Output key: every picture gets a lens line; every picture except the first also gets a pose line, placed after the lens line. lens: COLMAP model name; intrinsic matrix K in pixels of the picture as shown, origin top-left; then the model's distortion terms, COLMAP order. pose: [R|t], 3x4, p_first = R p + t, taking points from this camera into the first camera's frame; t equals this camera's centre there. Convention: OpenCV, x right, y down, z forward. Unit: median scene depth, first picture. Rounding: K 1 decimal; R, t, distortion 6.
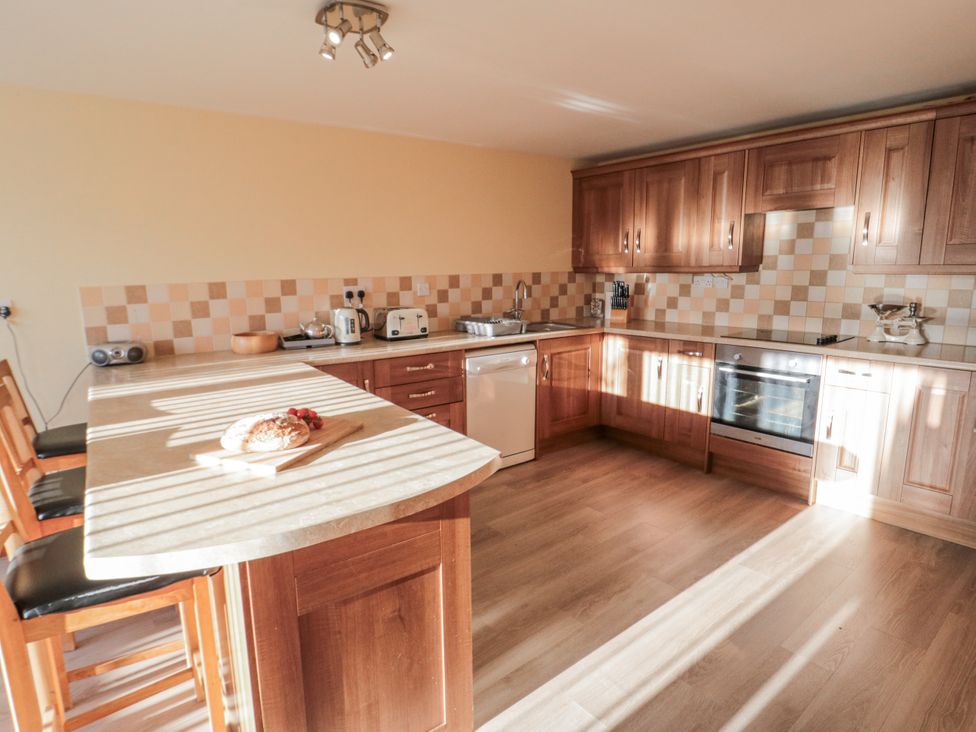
lens RADIAL K [[554.7, 0, 483.5], [0, 554.7, 366.4], [0, 0, 1]] dist [0.000123, -0.003715]
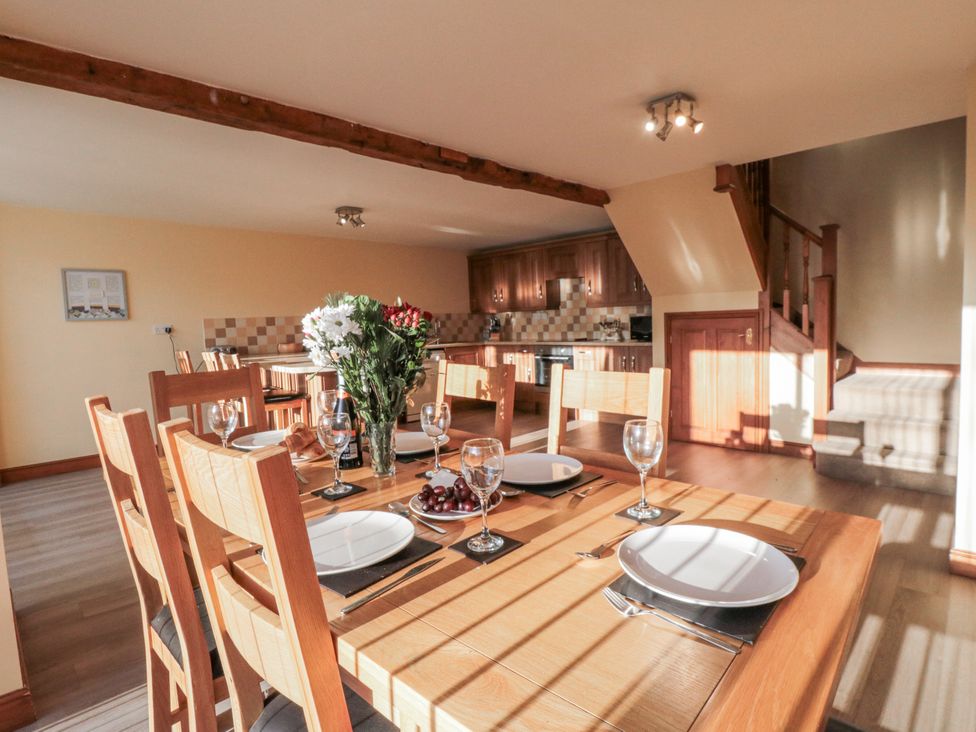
lens RADIAL K [[518.3, 0, 512.3], [0, 518.3, 361.1], [0, 0, 1]] dist [-0.017919, -0.002917]
pose [[0.992523, -0.024375, 0.119603, 0.118695], [0.037624, 0.993241, -0.109801, 0.204789], [-0.116118, 0.113480, 0.986731, -0.758577]]
